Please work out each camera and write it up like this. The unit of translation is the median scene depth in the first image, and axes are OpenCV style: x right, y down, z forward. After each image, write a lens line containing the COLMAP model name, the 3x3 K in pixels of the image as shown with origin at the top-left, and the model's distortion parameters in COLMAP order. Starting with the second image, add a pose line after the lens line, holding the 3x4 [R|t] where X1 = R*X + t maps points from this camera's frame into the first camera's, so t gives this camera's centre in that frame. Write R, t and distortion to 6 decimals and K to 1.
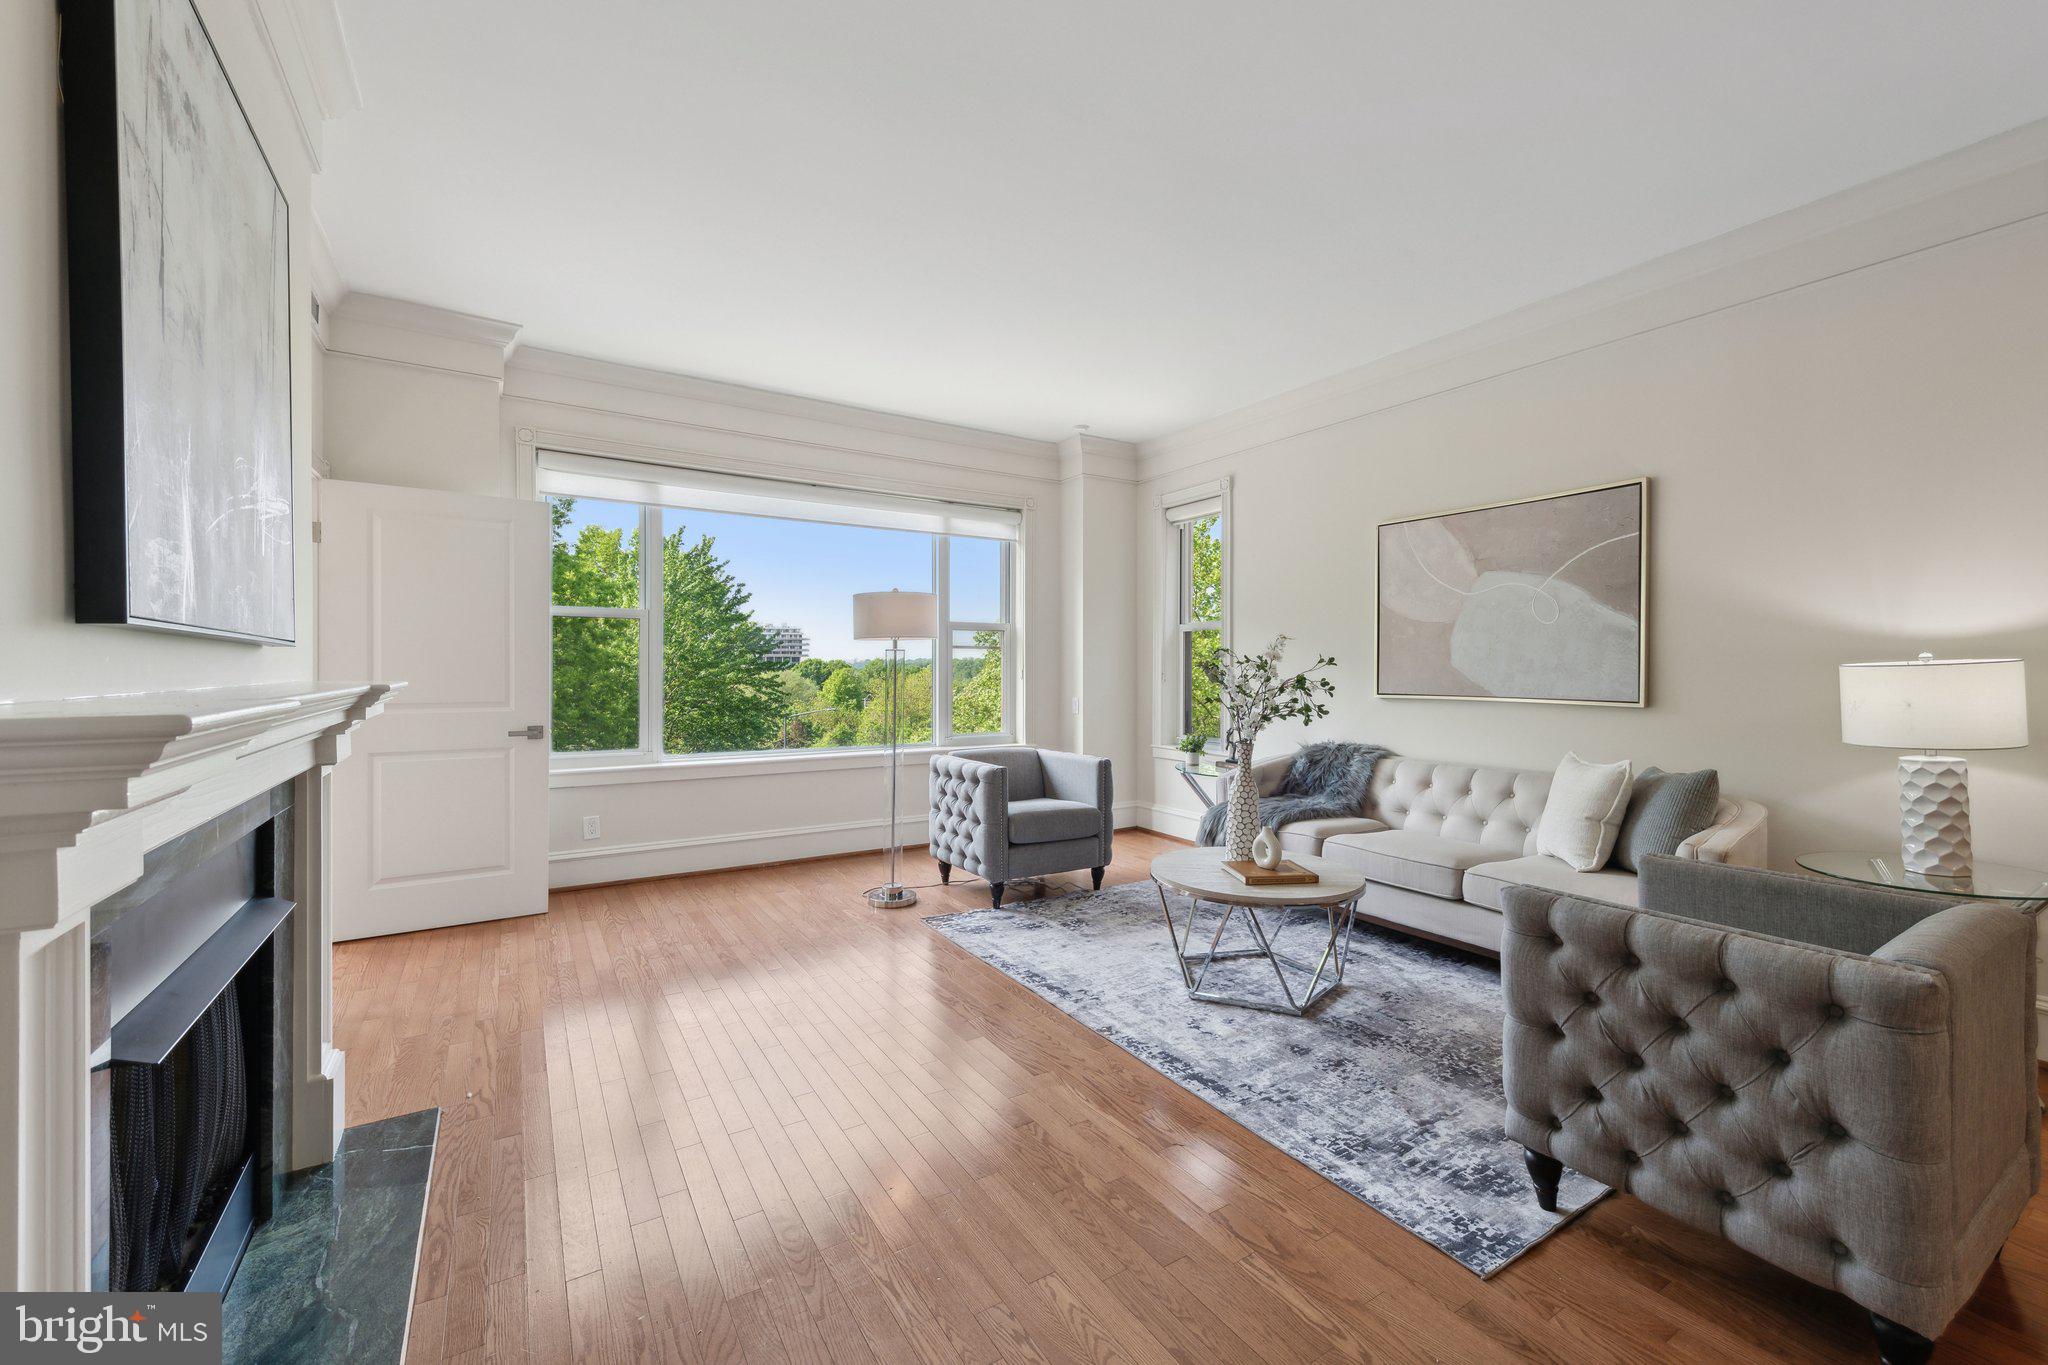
lens RADIAL K [[816.0, 0, 1036.6], [0, 816.0, 680.5], [0, 0, 1]] dist [0.012034, -0.000052]
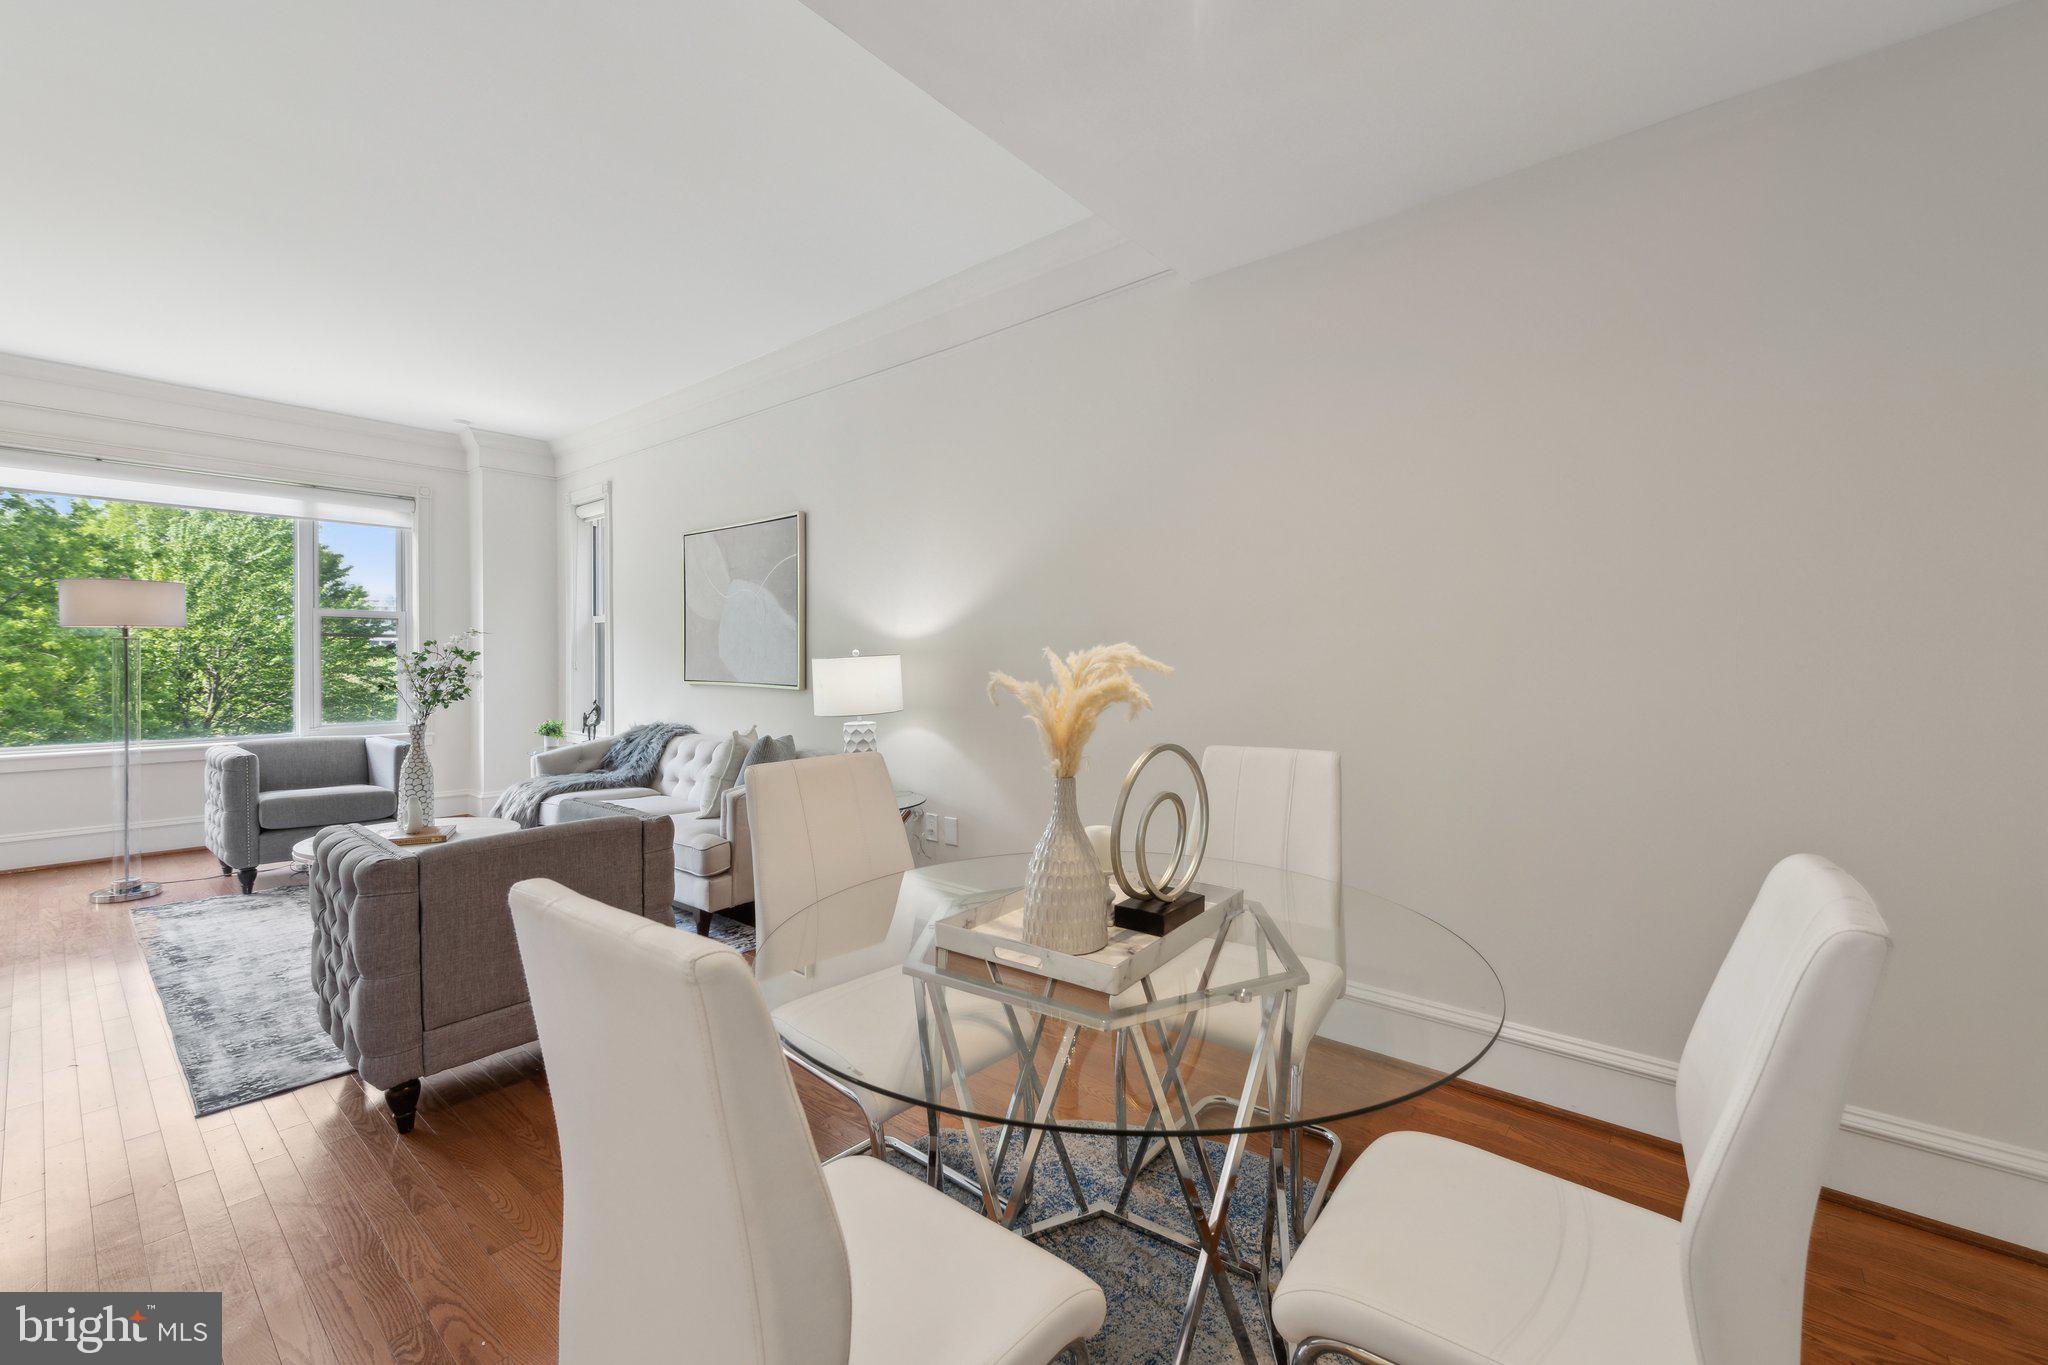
lens RADIAL K [[820.2, 0, 1027.1], [0, 820.2, 662.1], [0, 0, 1]] dist [0.001240, 0.000113]
pose [[0.951944, 0.001275, 0.306270, 0.611453], [0.000902, 0.999975, -0.006965, -0.000976], [-0.306271, 0.006906, 0.951919, -0.298142]]
